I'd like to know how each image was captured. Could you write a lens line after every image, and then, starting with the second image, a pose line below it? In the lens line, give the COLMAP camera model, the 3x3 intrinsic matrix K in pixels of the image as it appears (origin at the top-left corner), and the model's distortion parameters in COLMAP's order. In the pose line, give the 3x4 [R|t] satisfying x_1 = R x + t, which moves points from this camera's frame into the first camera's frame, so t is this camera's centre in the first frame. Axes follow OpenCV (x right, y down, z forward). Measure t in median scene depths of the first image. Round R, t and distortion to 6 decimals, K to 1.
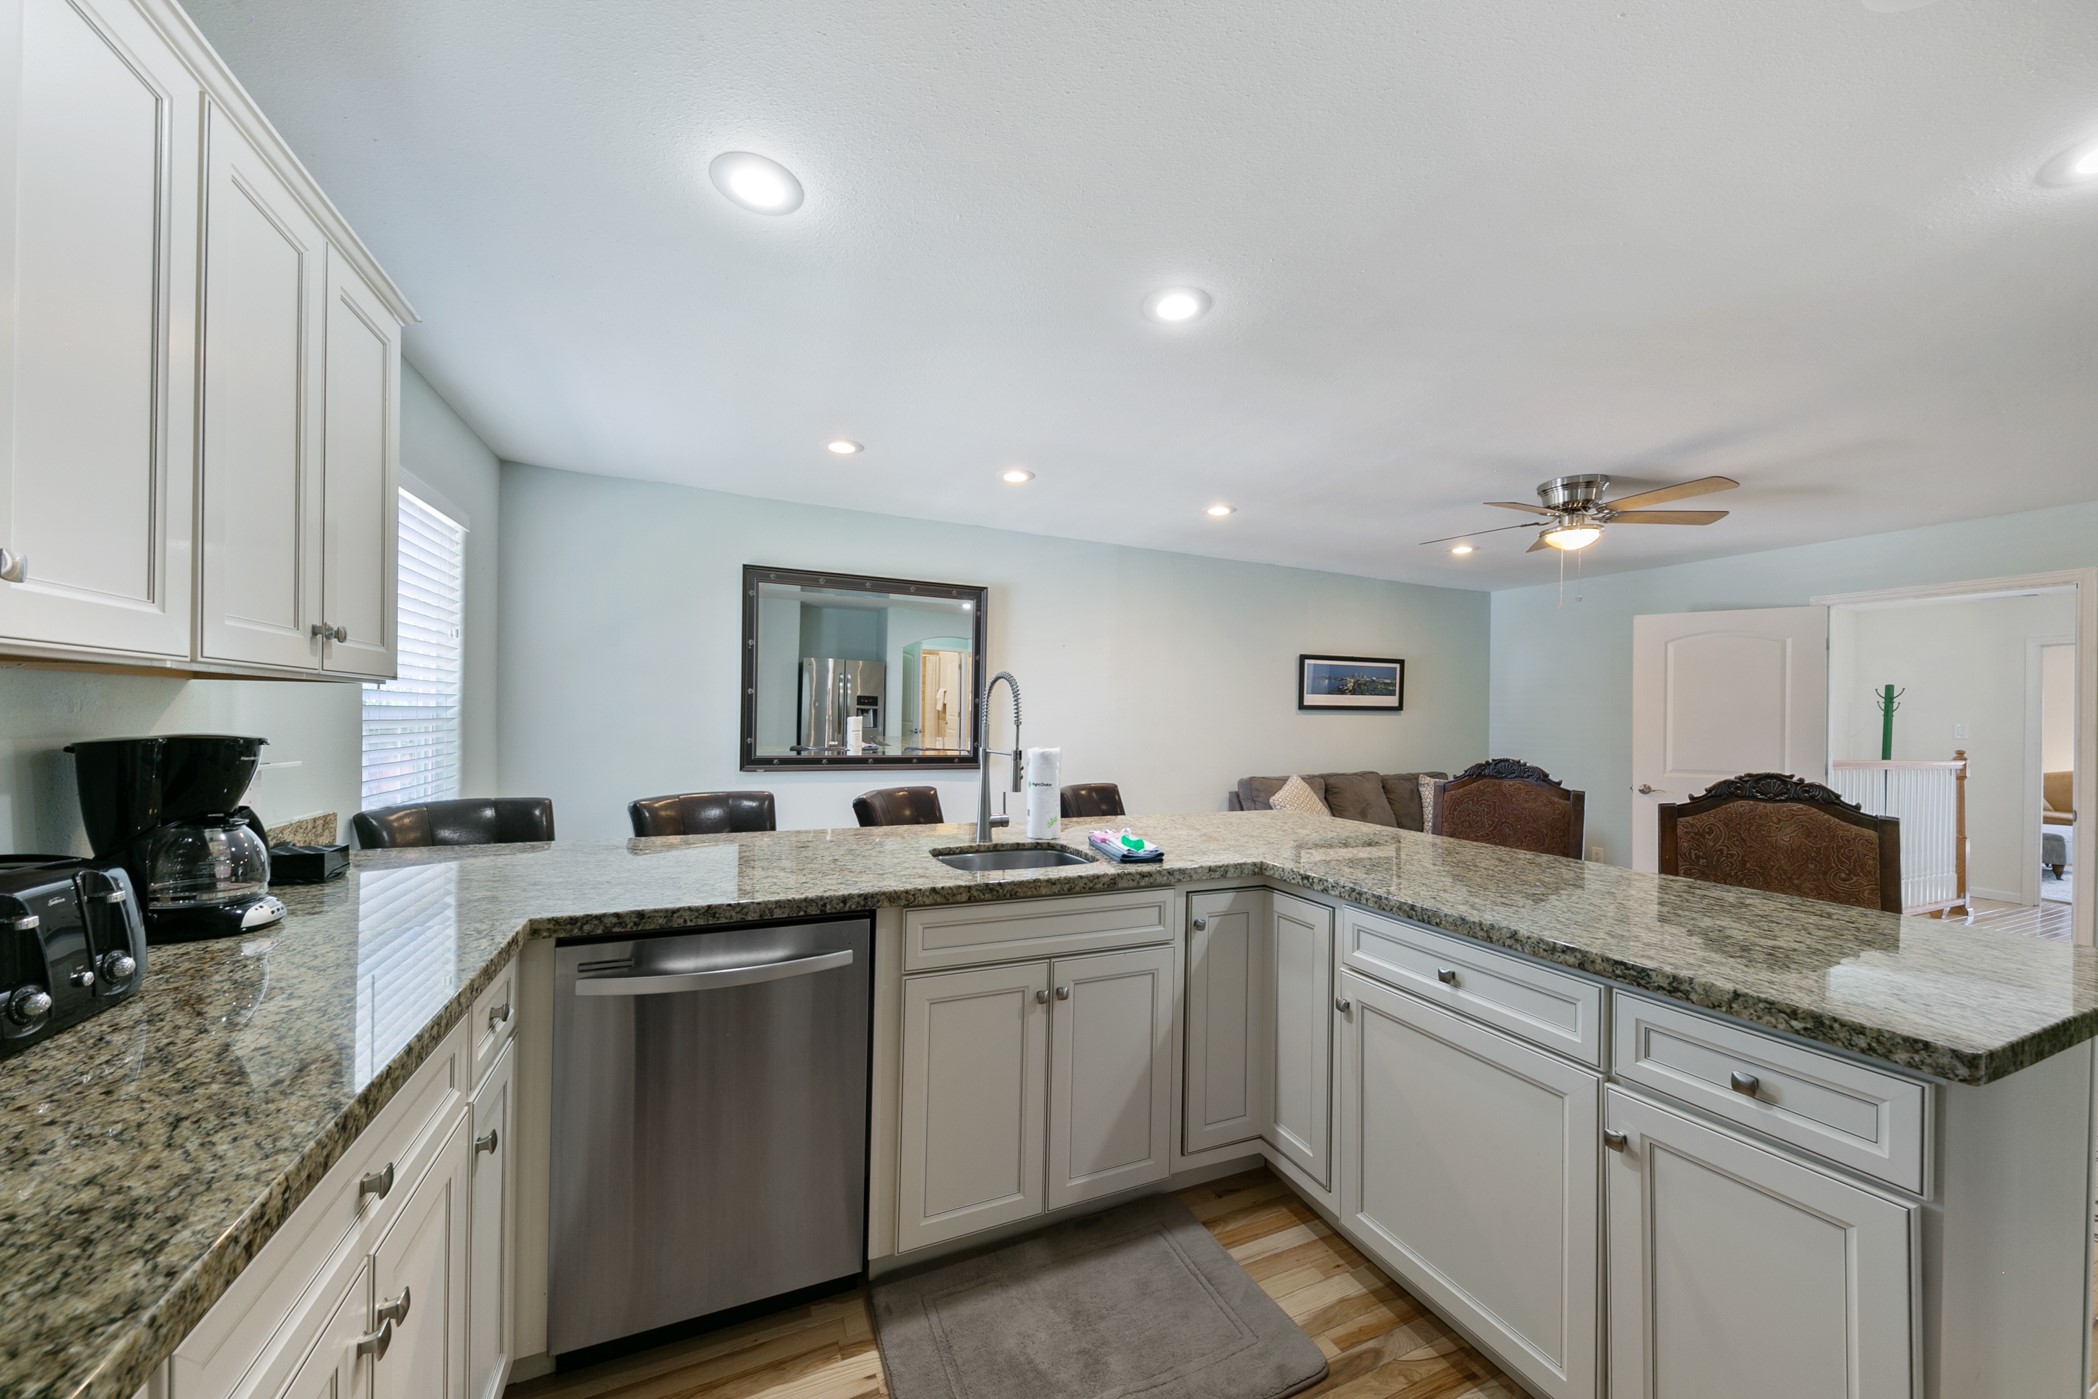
lens RADIAL K [[732.6, 0, 1052.8], [0, 732.6, 715.7], [0, 0, 1]] dist [-0.000908, -0.000550]
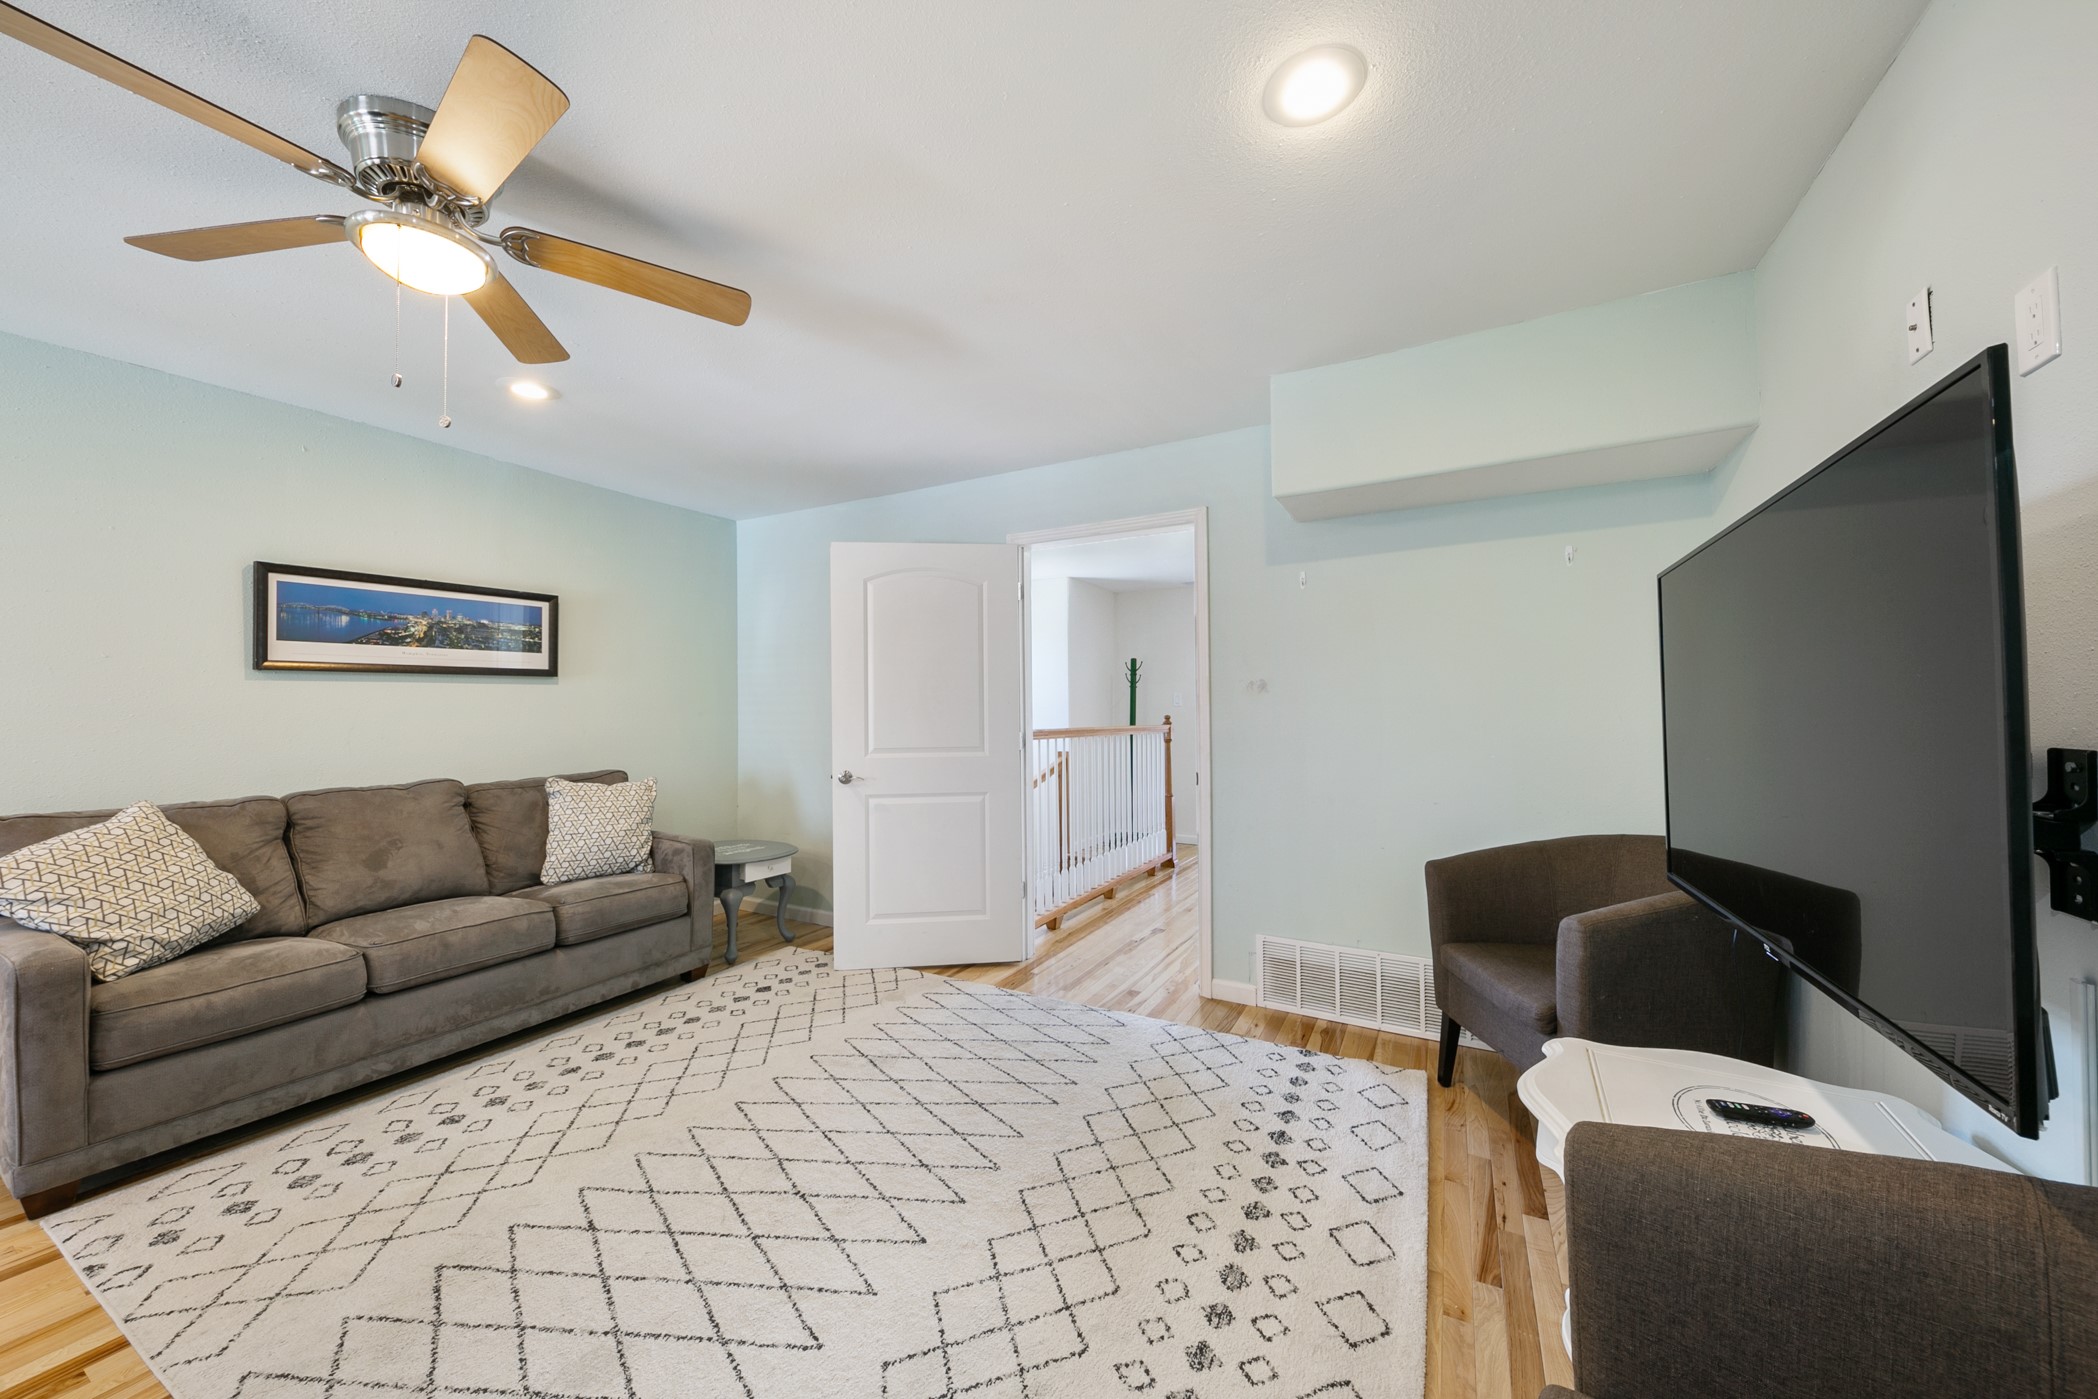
lens RADIAL K [[732.6, 0, 1079.9], [0, 732.6, 694.7], [0, 0, 1]] dist [-0.000908, -0.000550]
pose [[0.771789, -0.009389, 0.635809, 0.452328], [0.018965, 0.999786, -0.008257, 0.023631], [-0.635596, 0.018431, 0.771802, 0.243221]]
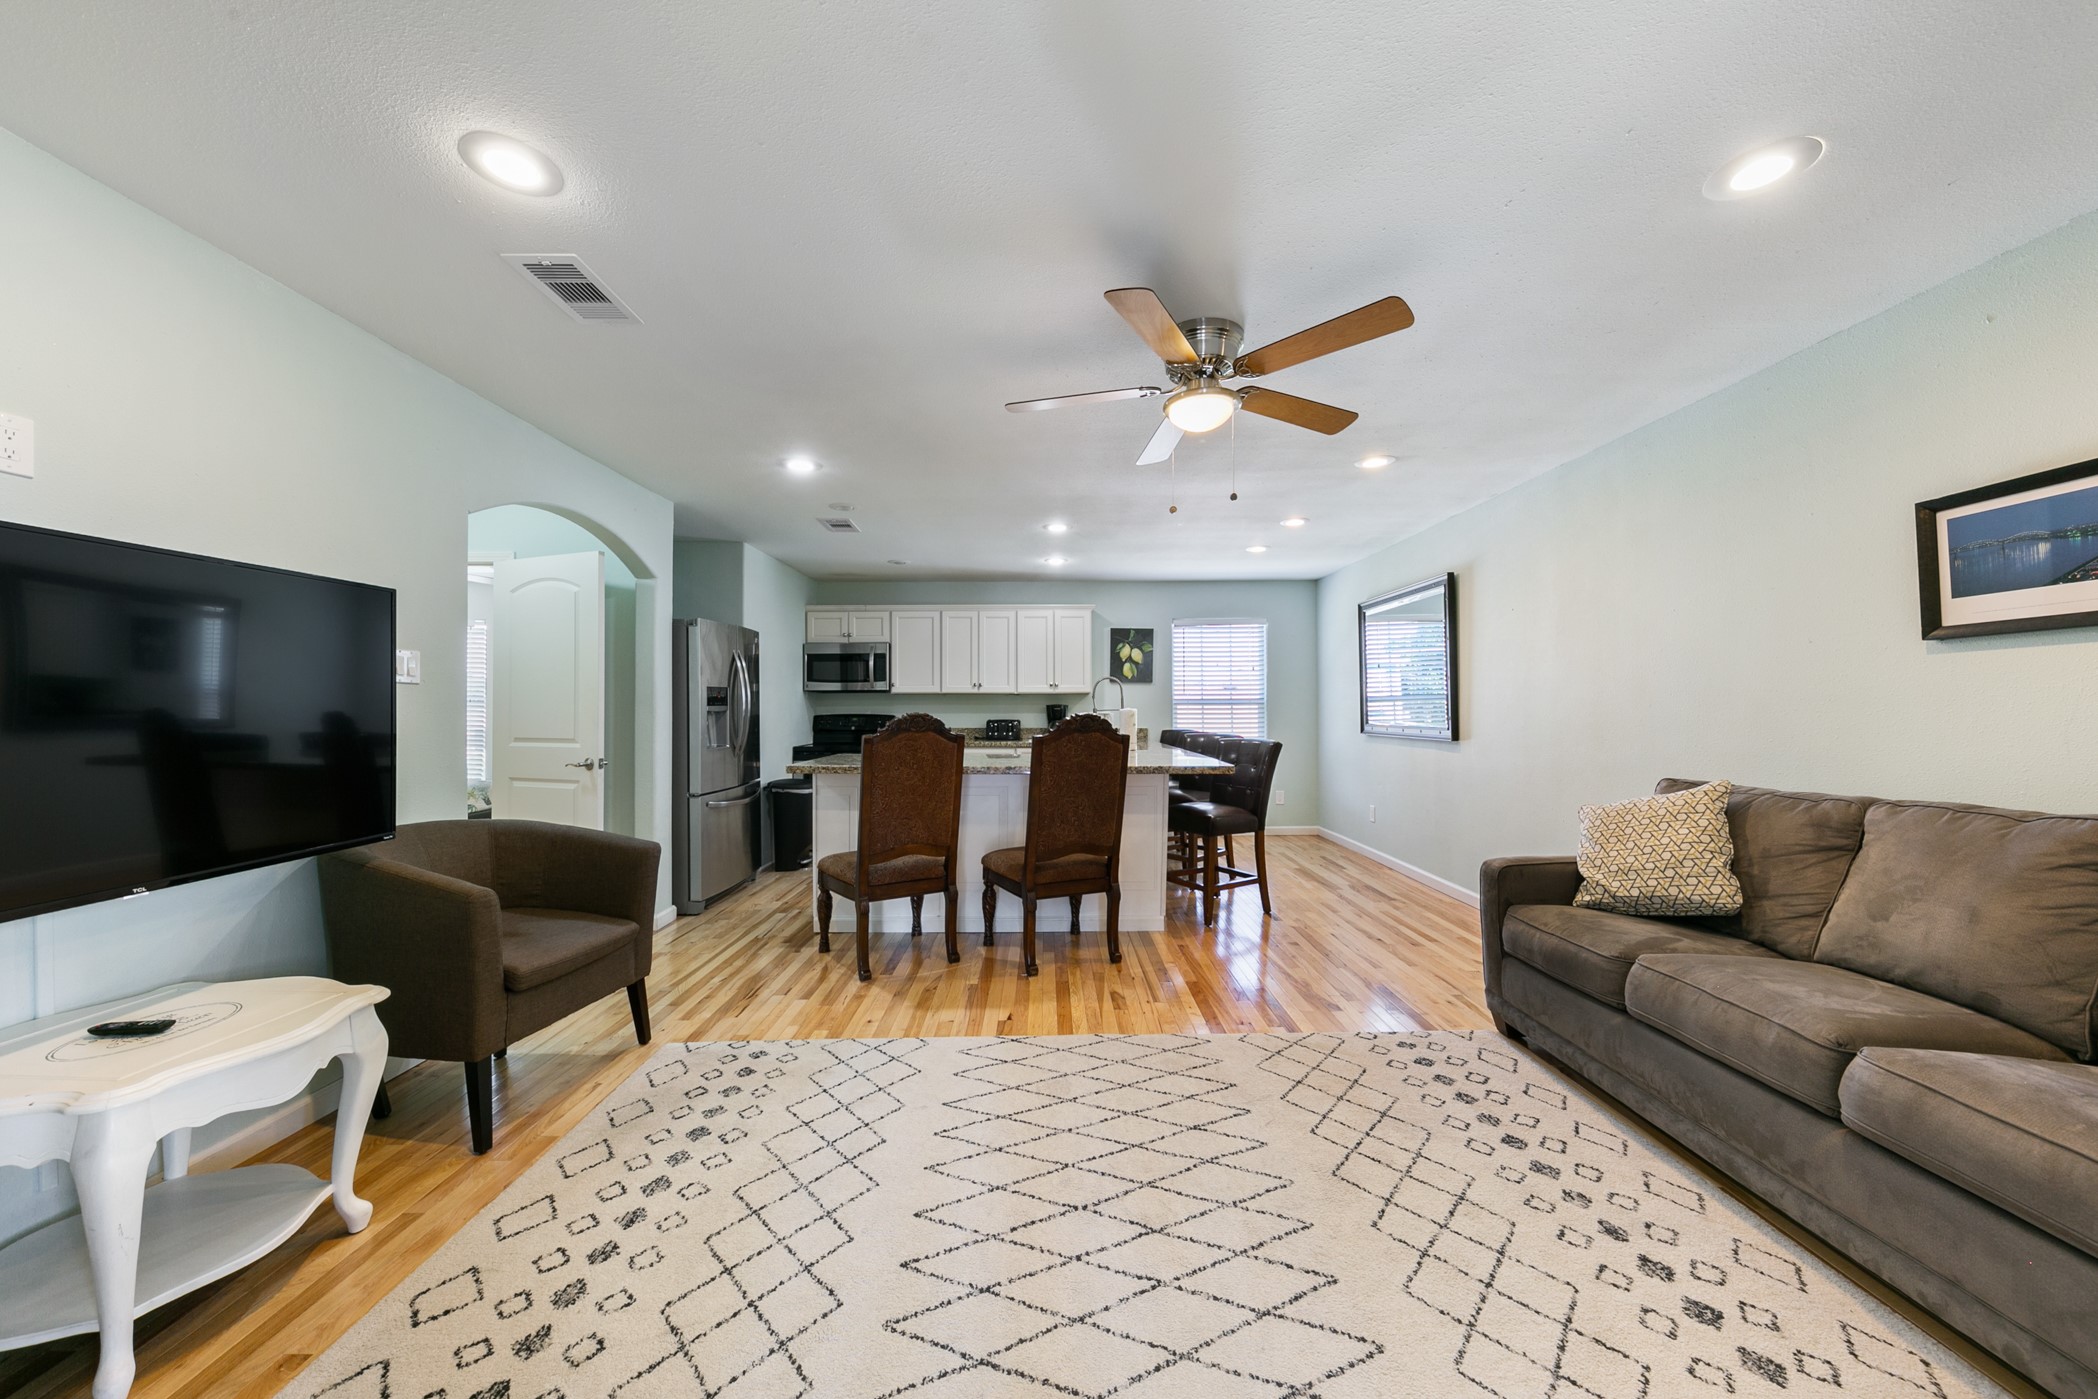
lens RADIAL K [[732.6, 0, 1069.5], [0, 732.6, 698.7], [0, 0, 1]] dist [-0.000908, -0.000550]
pose [[-0.376839, -0.033292, -0.925680, 0.872780], [-0.004841, 0.999411, -0.033973, 0.038385], [0.926266, -0.008321, -0.376778, 0.712125]]
